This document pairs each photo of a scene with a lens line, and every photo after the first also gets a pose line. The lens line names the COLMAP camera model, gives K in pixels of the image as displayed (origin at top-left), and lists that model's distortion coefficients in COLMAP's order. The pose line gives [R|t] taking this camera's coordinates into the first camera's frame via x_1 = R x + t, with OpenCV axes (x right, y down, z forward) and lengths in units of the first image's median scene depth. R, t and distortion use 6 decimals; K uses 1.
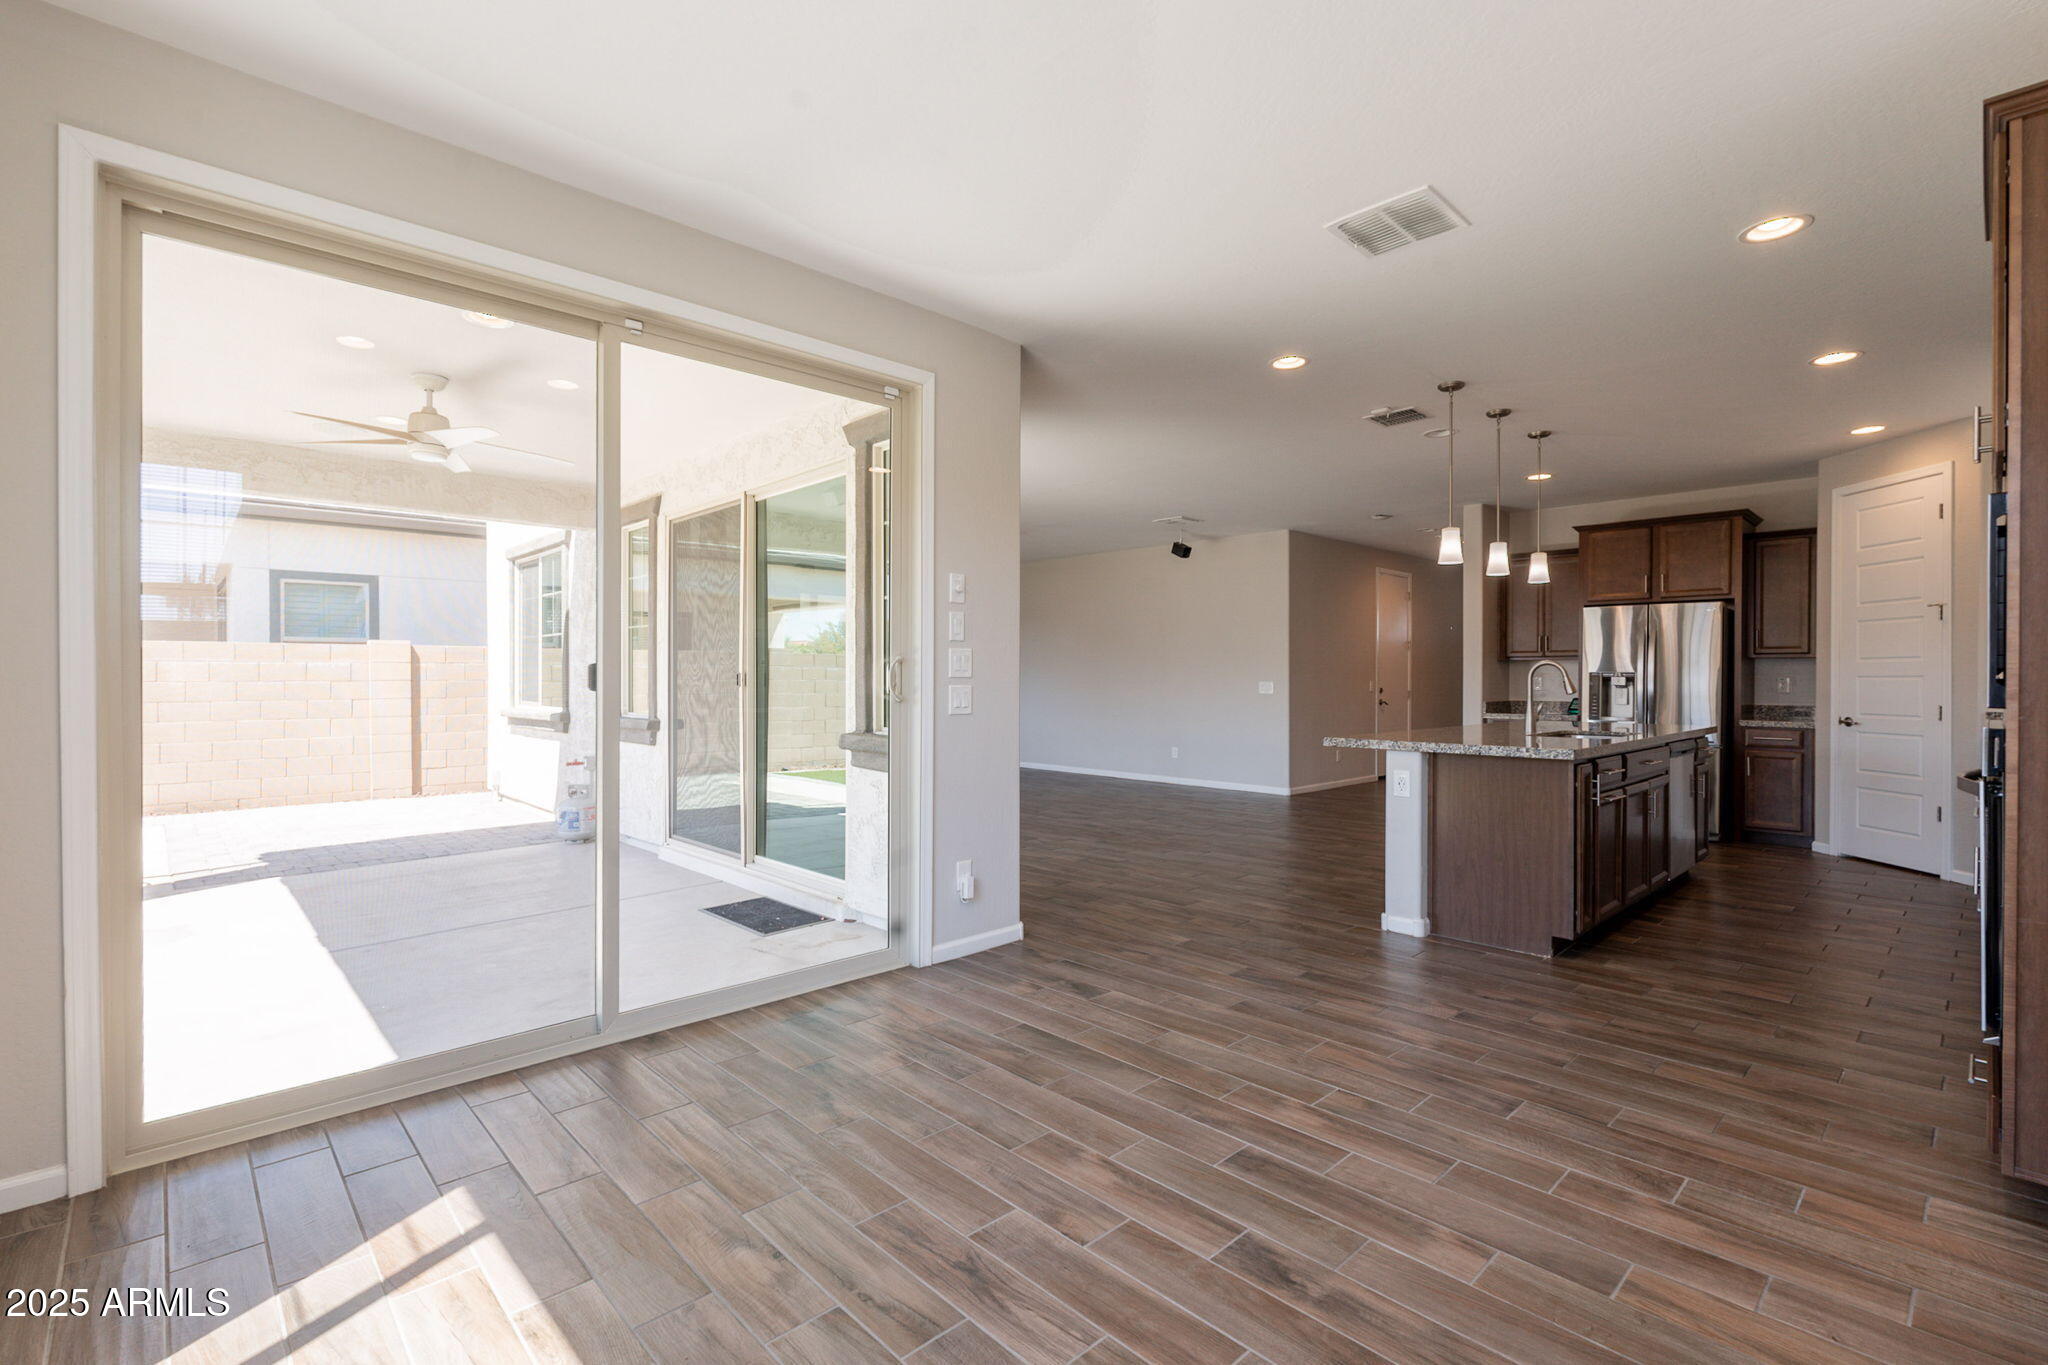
lens RADIAL K [[930.6, 0, 1022.2], [0, 930.6, 679.2], [0, 0, 1]] dist [-0.001549, -0.000059]
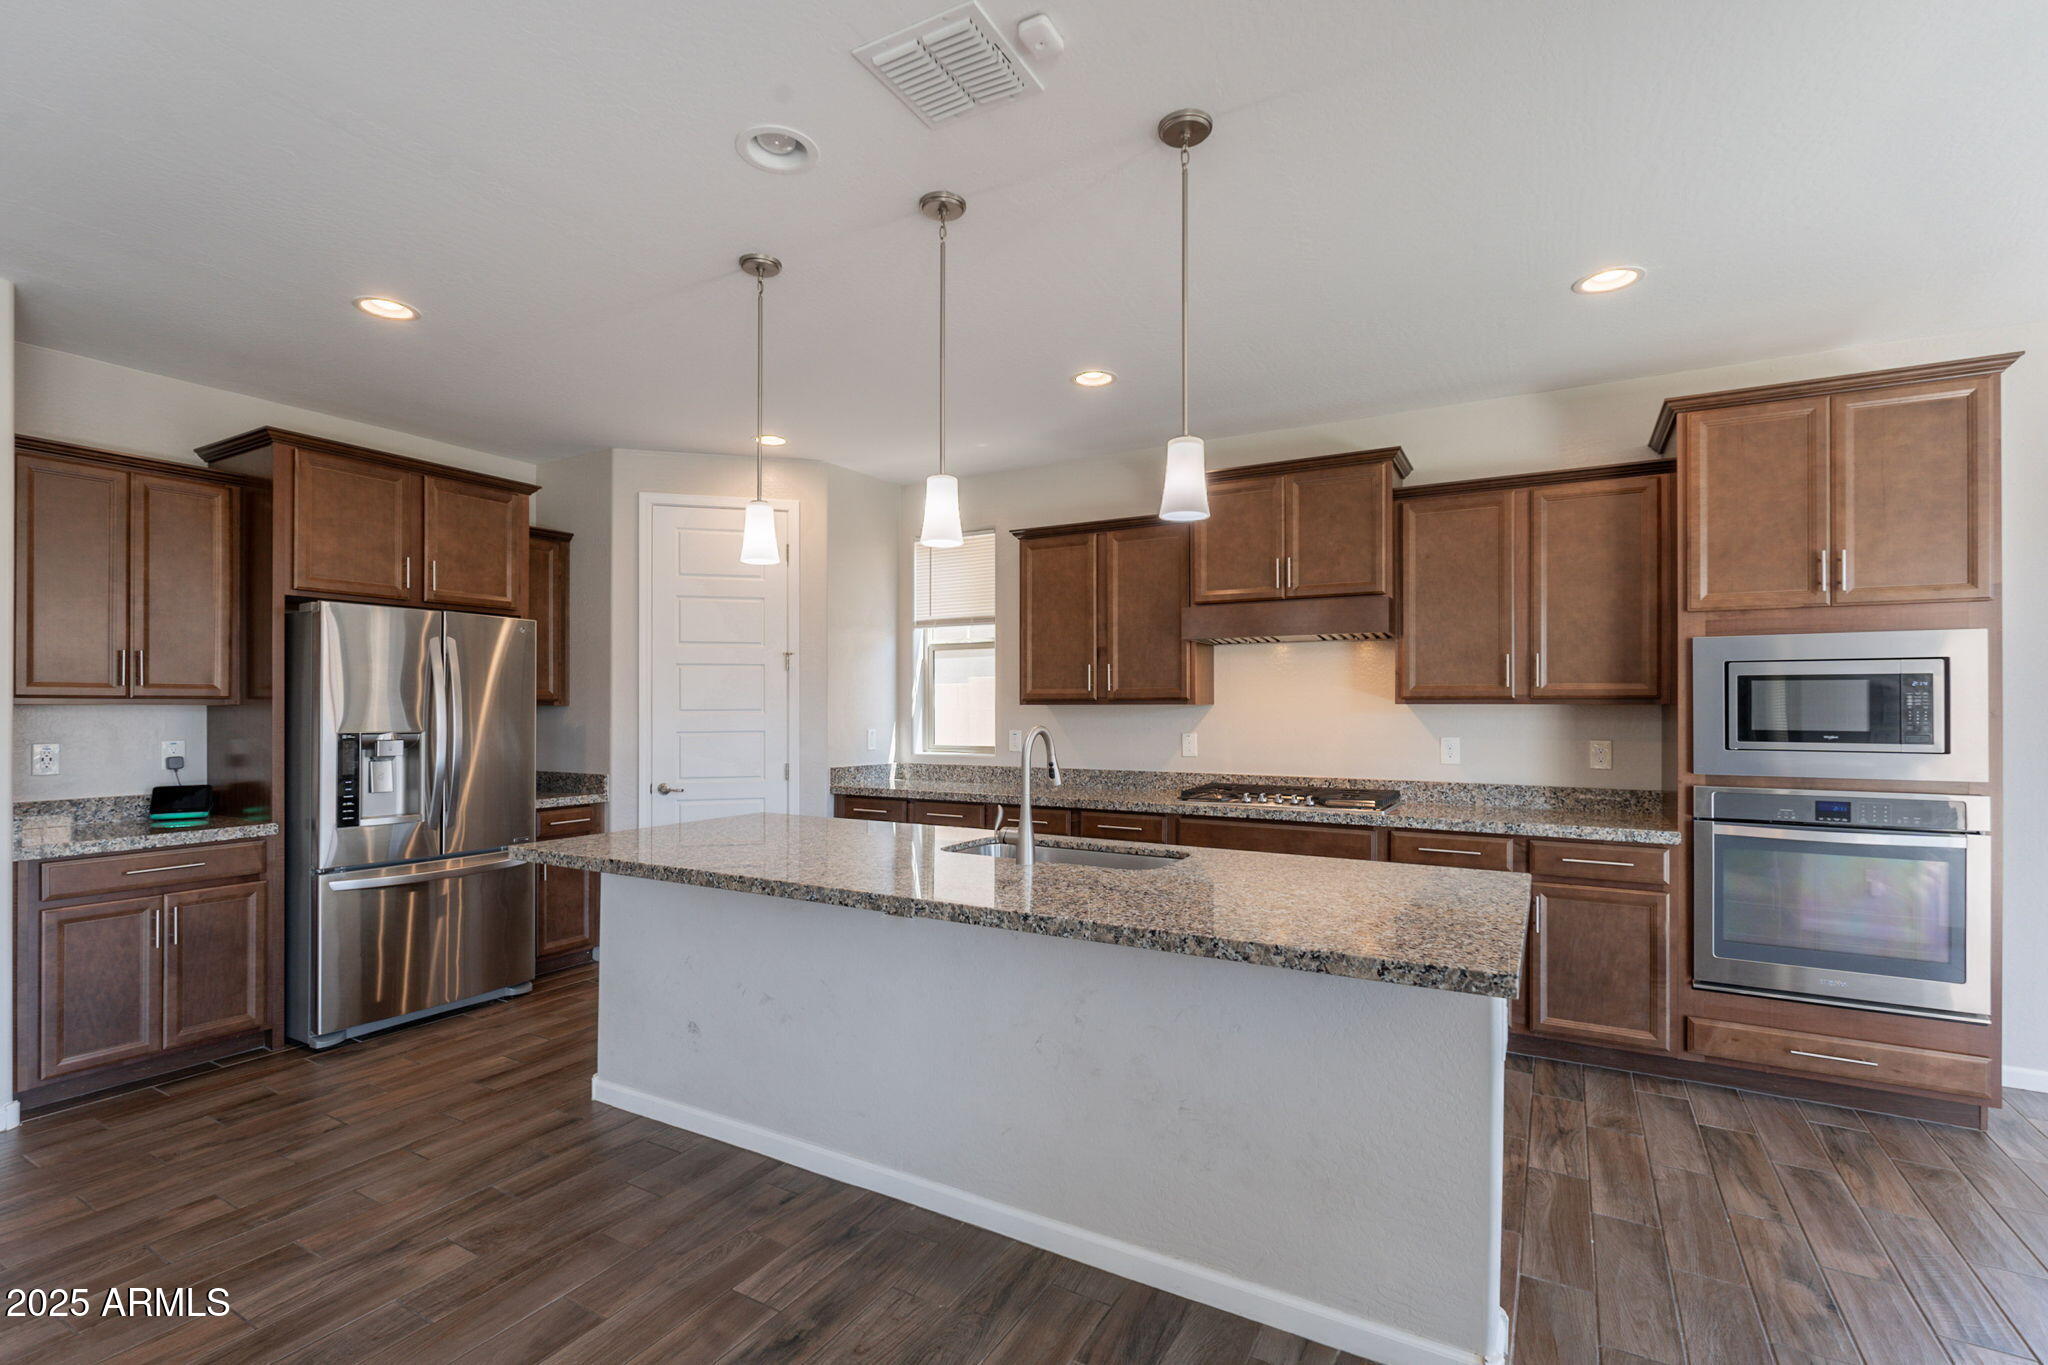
lens RADIAL K [[940.9, 0, 1015.8], [0, 940.9, 699.2], [0, 0, 1]] dist [0.004266, -0.002472]
pose [[-0.273887, 0.004727, 0.961750, 0.027418], [-0.001549, 0.999984, -0.005355, -0.026409], [-0.961761, -0.002956, -0.273876, 0.892995]]
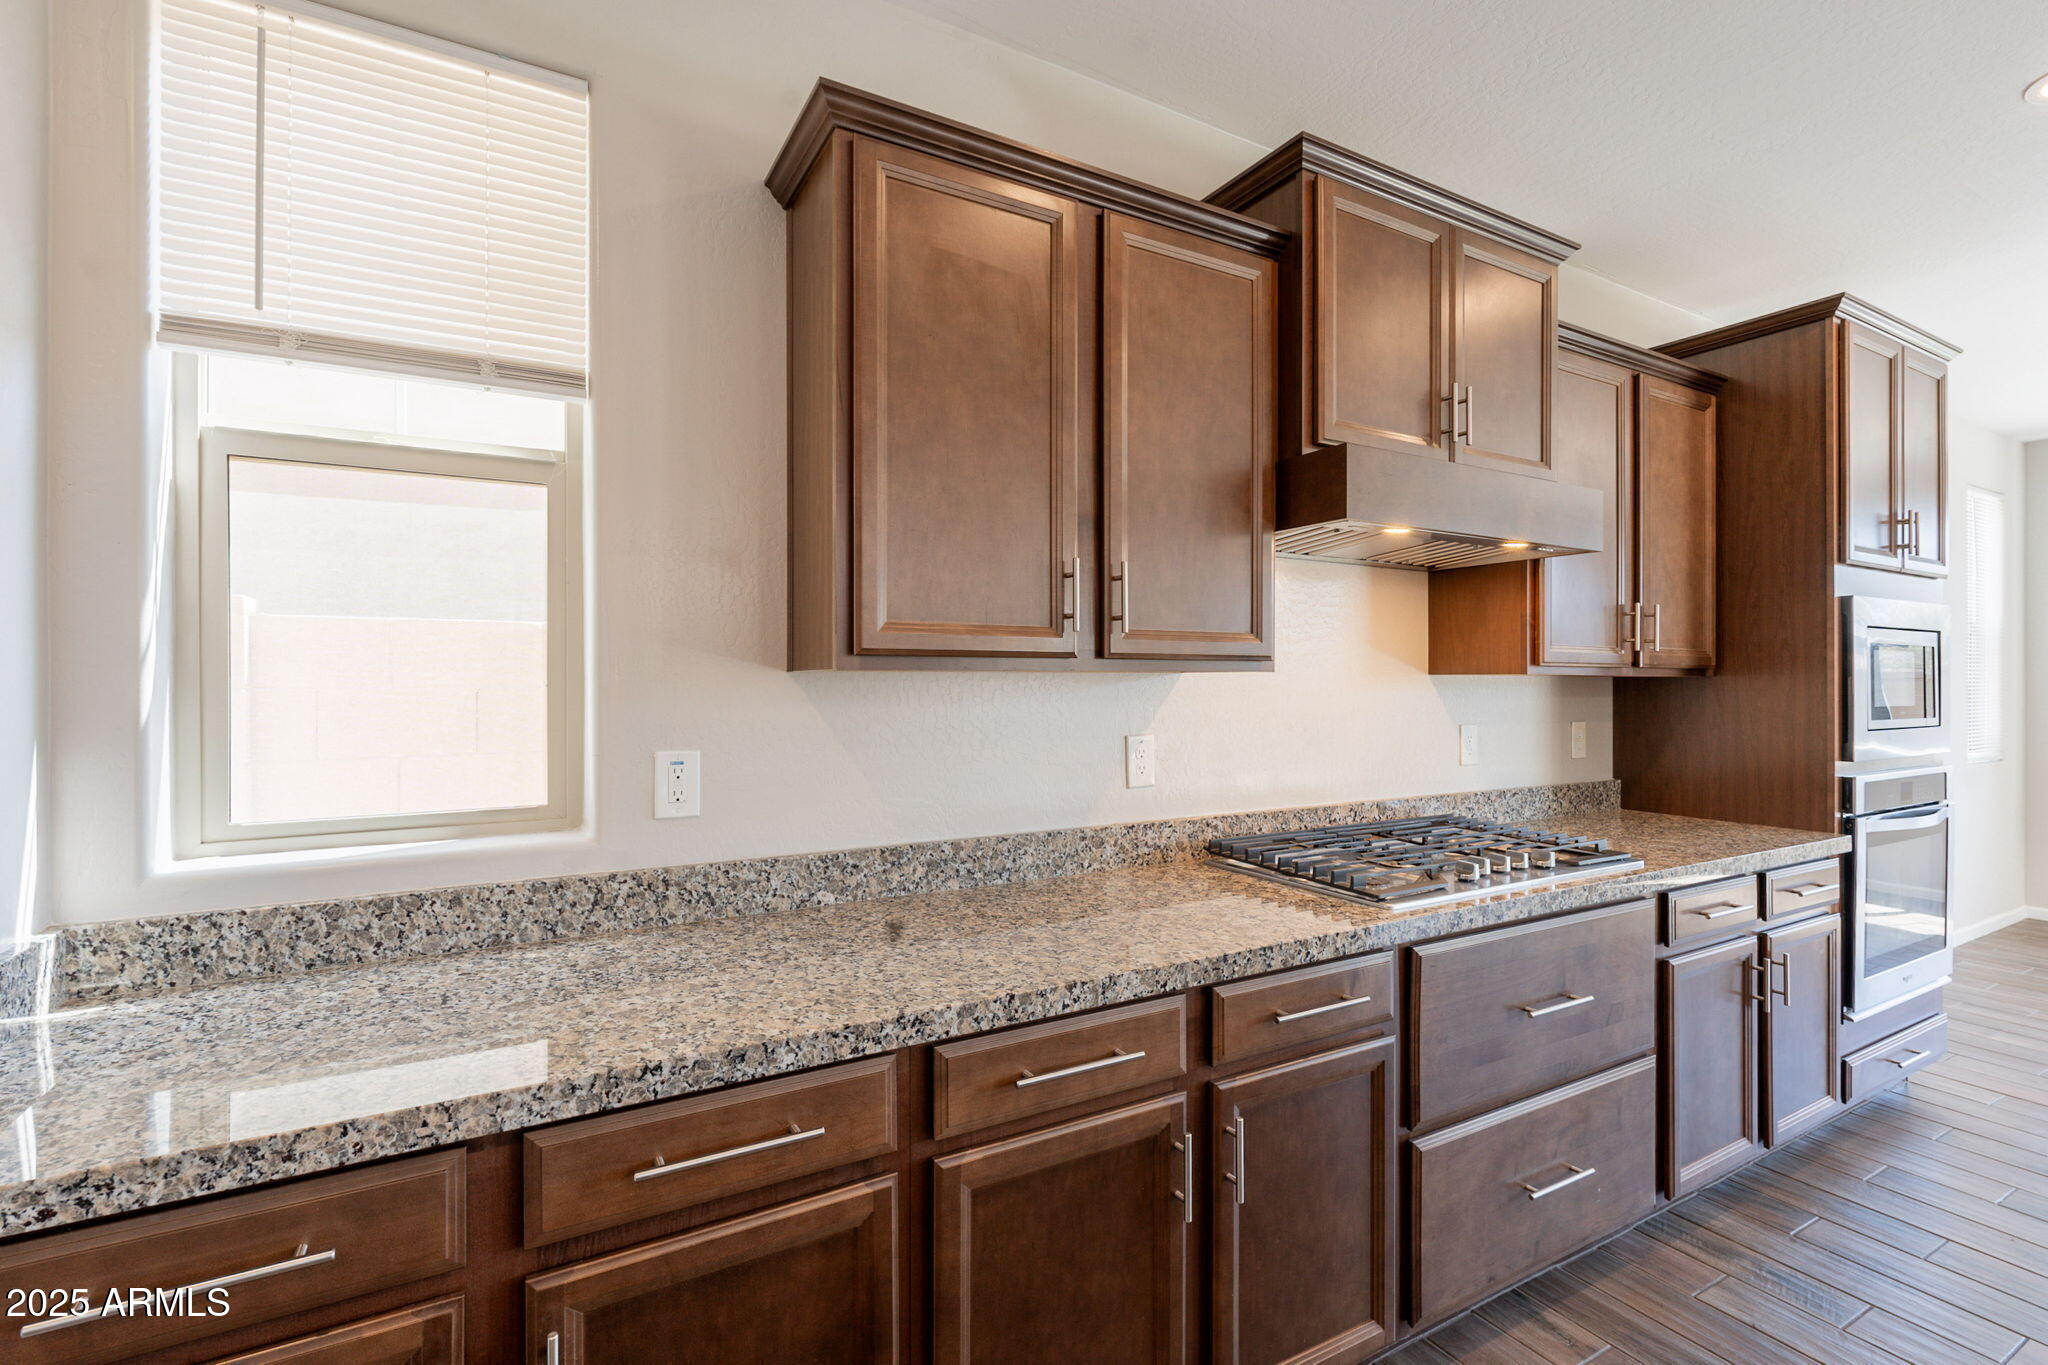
lens RADIAL K [[930.6, 0, 1011.0], [0, 930.6, 682.1], [0, 0, 1]] dist [-0.001549, -0.000059]
pose [[-0.966611, -0.005217, 0.256196, 0.674498], [-0.004644, 0.999985, 0.002841, -0.023657], [-0.256207, 0.001556, -0.966621, 0.892640]]
